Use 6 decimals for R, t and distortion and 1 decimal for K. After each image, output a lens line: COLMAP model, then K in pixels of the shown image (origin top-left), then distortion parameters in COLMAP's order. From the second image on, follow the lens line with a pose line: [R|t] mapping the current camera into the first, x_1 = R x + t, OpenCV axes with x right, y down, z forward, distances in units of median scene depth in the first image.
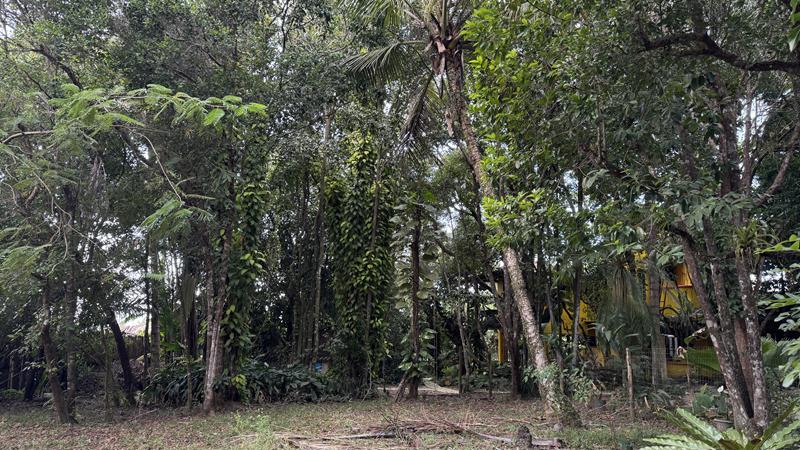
lens RADIAL K [[554.8, 0, 406.9], [0, 554.8, 222.5], [0, 0, 1]] dist [0.071461, -0.093584]
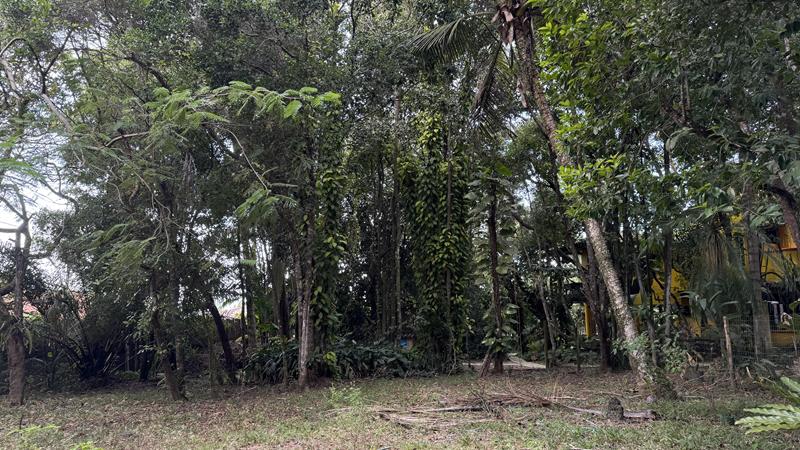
lens RADIAL K [[554.8, 0, 407.4], [0, 554.8, 220.1], [0, 0, 1]] dist [0.071461, -0.093584]
pose [[0.989276, -0.053579, -0.135874, 0.000292], [0.058366, 0.997798, 0.031495, 0.000269], [0.133888, -0.039088, 0.990225, -0.004695]]
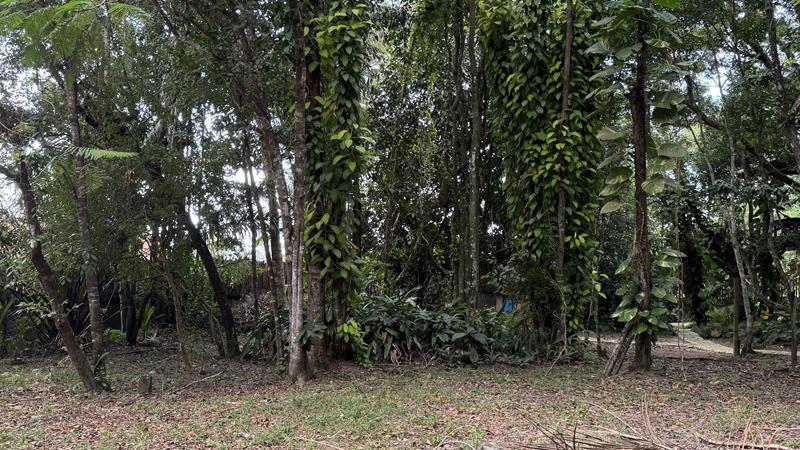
lens RADIAL K [[736.9, 0, 382.6], [0, 736.9, 219.6], [0, 0, 1]] dist [0.068165, -0.062914]
pose [[0.939143, -0.023562, -0.342718, 0.027310], [0.072897, 0.988593, 0.131792, 0.045874], [0.335704, -0.148755, 0.930148, 0.232986]]
